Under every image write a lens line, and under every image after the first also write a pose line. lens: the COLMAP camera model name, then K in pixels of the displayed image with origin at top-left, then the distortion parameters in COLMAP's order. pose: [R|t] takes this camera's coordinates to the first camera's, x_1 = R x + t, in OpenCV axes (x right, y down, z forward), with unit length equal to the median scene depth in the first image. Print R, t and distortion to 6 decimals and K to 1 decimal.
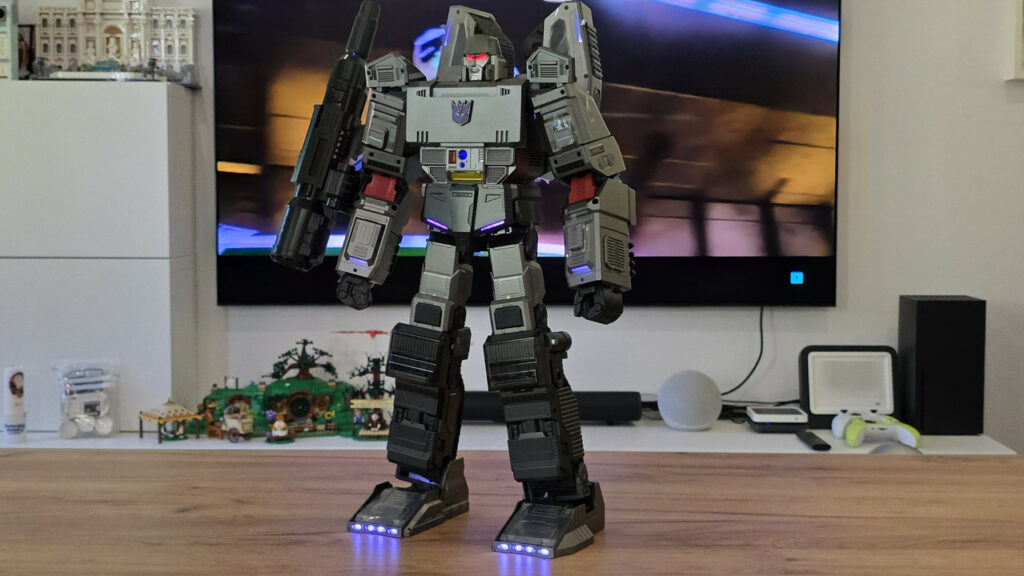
lens RADIAL K [[1363.9, 0, 512.0], [0, 1363.9, 288.0], [0, 0, 1]] dist [0.211074, -0.590037]
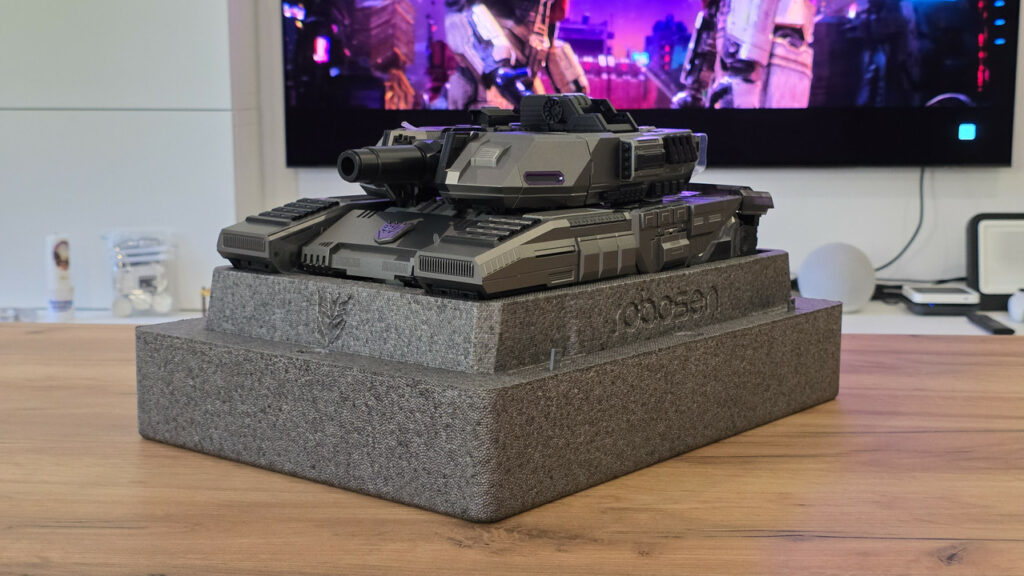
lens RADIAL K [[1430.0, 0, 512.0], [0, 1430.0, 288.0], [0, 0, 1]] dist [0.113097, -0.049526]
pose [[0.998862, 0.002783, -0.047615, -0.031116], [0.001174, 0.996560, 0.082864, 0.015115], [0.047682, -0.082825, 0.995423, 0.108389]]
